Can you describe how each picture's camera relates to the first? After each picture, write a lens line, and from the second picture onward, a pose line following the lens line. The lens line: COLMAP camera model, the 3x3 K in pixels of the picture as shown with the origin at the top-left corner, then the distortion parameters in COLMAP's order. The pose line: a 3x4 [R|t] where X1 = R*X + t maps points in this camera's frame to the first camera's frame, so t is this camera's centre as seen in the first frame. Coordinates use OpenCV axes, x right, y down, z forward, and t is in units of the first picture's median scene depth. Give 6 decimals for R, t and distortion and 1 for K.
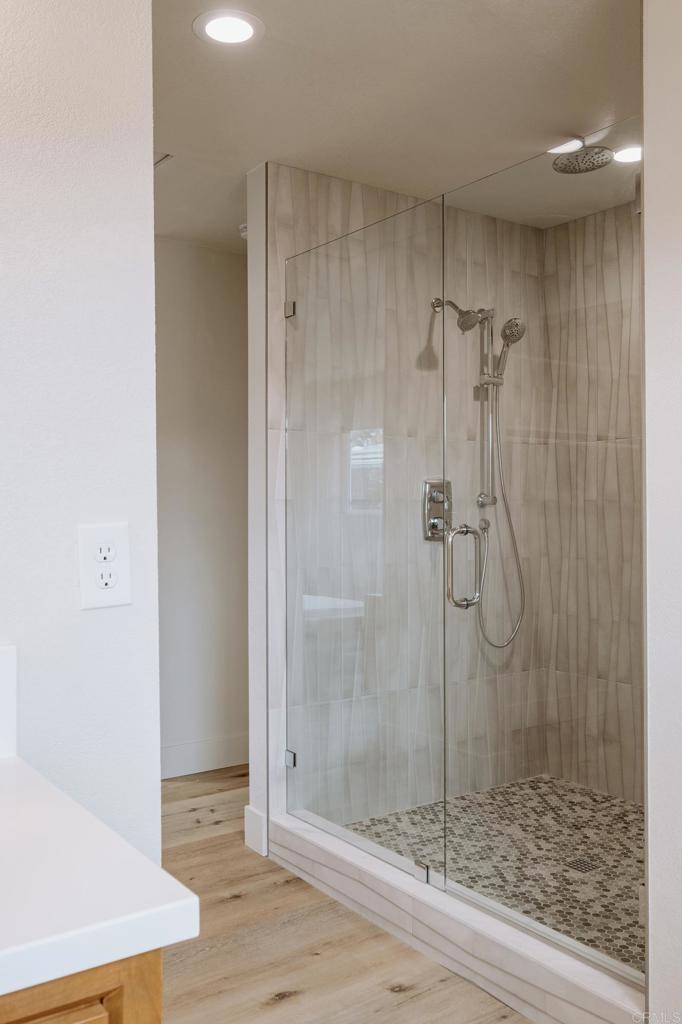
lens RADIAL K [[948.3, 0, 328.6], [0, 948.3, 504.6], [0, 0, 1]] dist [0.009234, 0.008466]
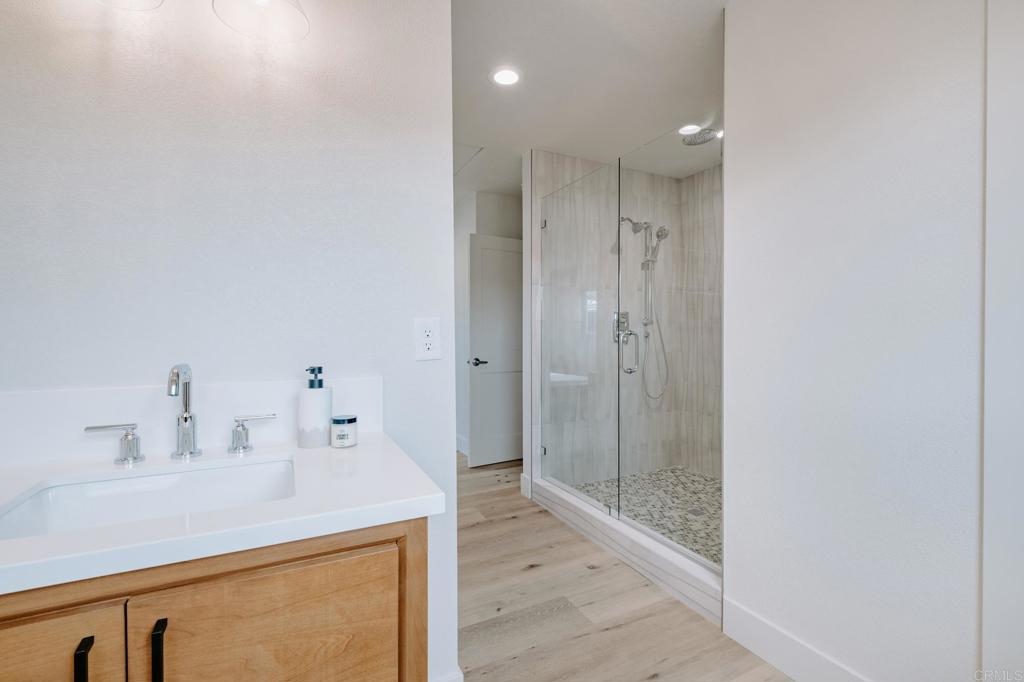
lens RADIAL K [[470.2, 0, 512.0], [0, 470.2, 341.0], [0, 0, 1]] dist [0.023376, 0.000094]
pose [[0.989717, 0.002982, -0.143006, 0.034650], [-0.000828, 0.999885, 0.015116, 0.022262], [0.143035, -0.014842, 0.989606, 0.017026]]
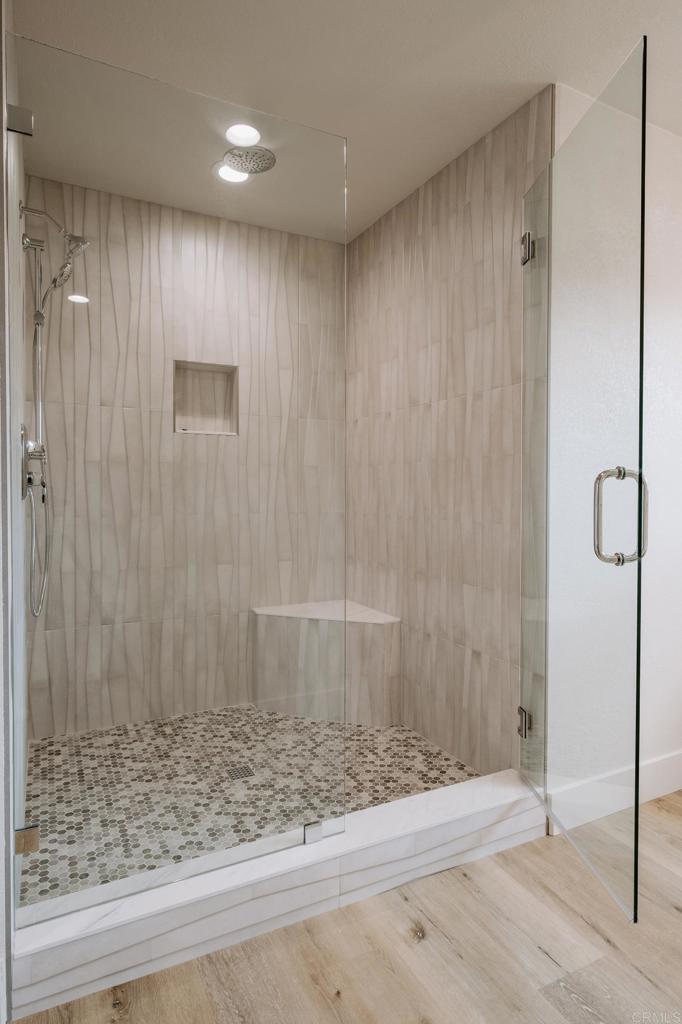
lens RADIAL K [[580.8, 0, 341.0], [0, 580.8, 512.0], [0, 0, 1]] dist [0.001166, -0.001069]
pose [[0.123667, -0.025908, 0.991986, -0.381575], [-0.003206, 0.999643, 0.026507, 0.039031], [-0.992319, -0.006458, 0.123540, 0.730321]]
